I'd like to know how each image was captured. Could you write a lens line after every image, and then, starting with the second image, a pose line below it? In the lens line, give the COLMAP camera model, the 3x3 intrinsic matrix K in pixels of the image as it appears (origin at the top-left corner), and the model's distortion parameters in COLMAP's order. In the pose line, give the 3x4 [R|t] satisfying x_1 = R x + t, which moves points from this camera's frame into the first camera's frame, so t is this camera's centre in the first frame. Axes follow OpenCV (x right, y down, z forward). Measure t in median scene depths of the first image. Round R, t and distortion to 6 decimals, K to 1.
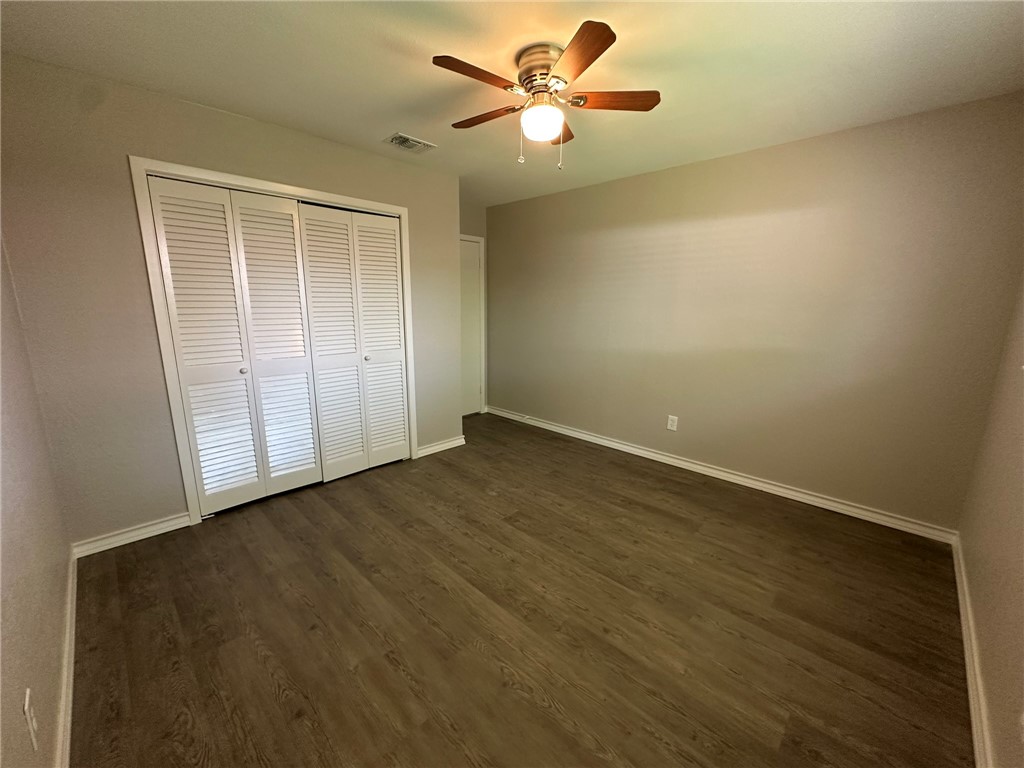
lens RADIAL K [[408.7, 0, 516.7], [0, 408.7, 381.9], [0, 0, 1]] dist [-0.003085, -0.000283]
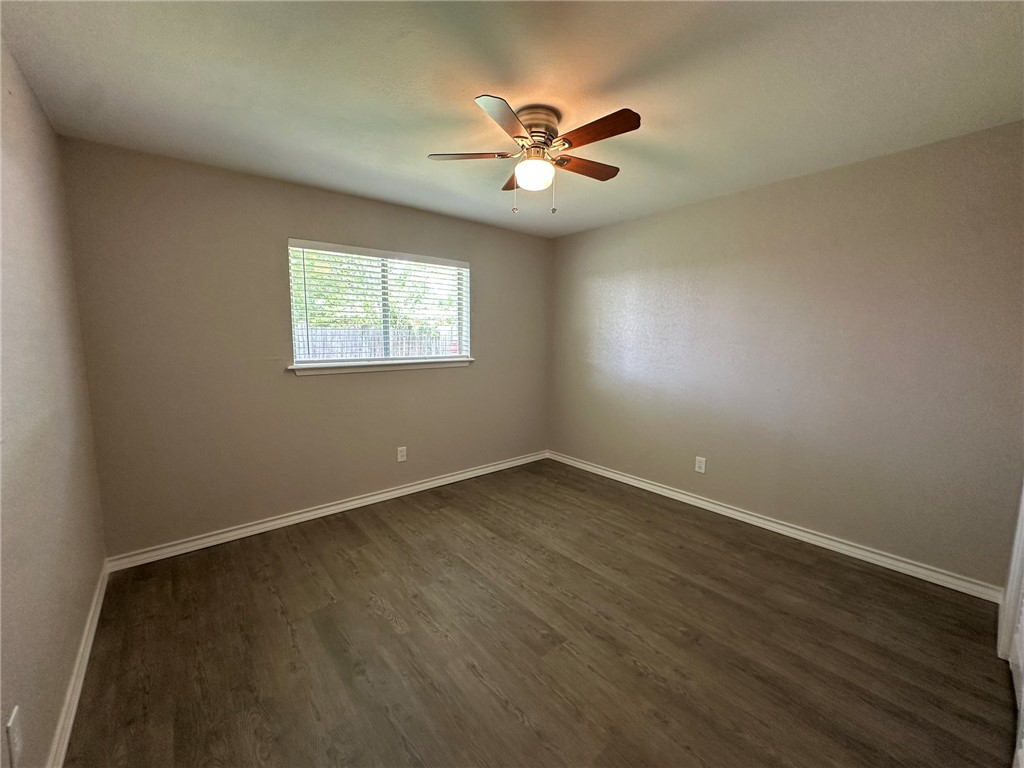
lens RADIAL K [[408.7, 0, 517.5], [0, 408.7, 390.2], [0, 0, 1]] dist [-0.003085, -0.000283]
pose [[-0.995304, -0.023335, 0.093942, -0.009845], [0.008187, 0.946734, 0.321914, -0.334222], [-0.096450, 0.321171, -0.942097, 1.675625]]
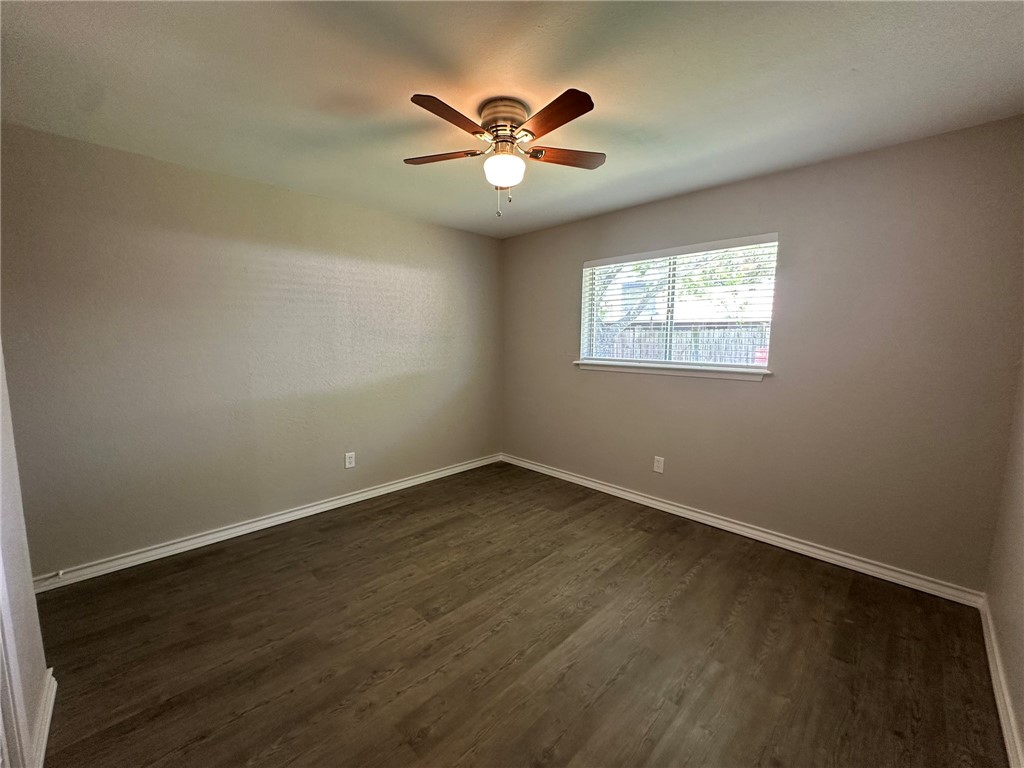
lens RADIAL K [[408.7, 0, 505.4], [0, 408.7, 388.3], [0, 0, 1]] dist [-0.003085, -0.000283]
pose [[0.023132, -0.131510, 0.991045, -0.790969], [0.190029, 0.973816, 0.124789, -0.167750], [-0.981506, 0.185440, 0.047517, 0.810342]]
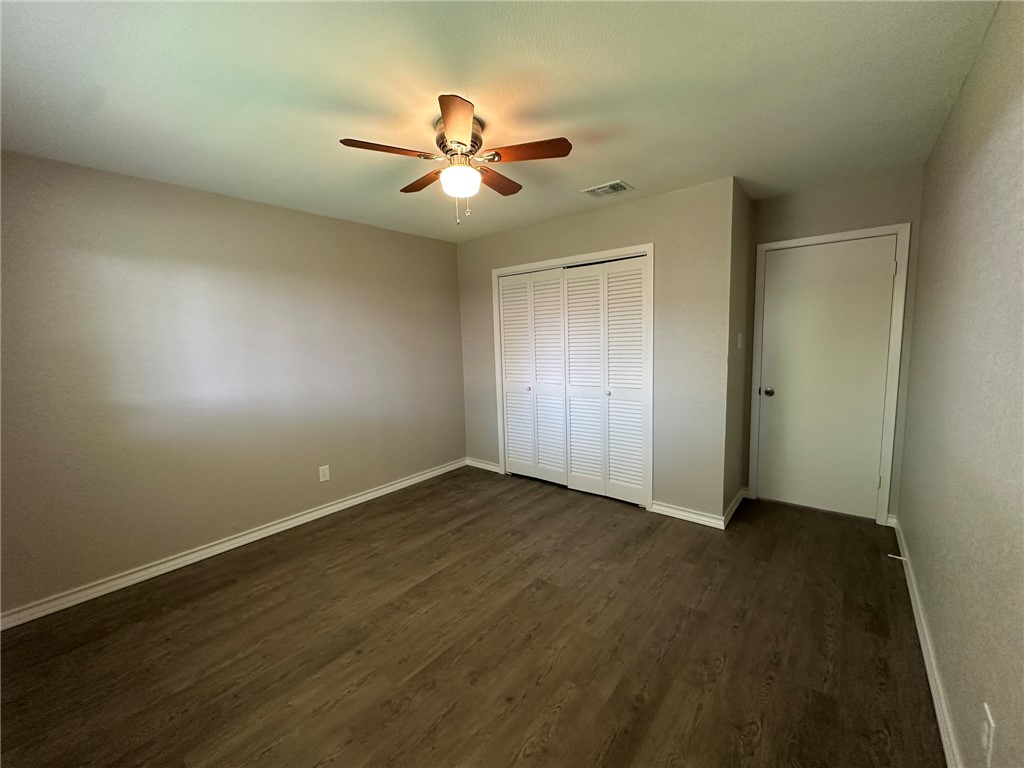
lens RADIAL K [[408.7, 0, 507.6], [0, 408.7, 382.6], [0, 0, 1]] dist [-0.003085, -0.000283]
pose [[0.081036, 0.097172, -0.991963, 0.899039], [-0.164099, 0.982956, 0.082884, -0.174169], [0.983110, 0.156064, 0.095600, 0.843138]]
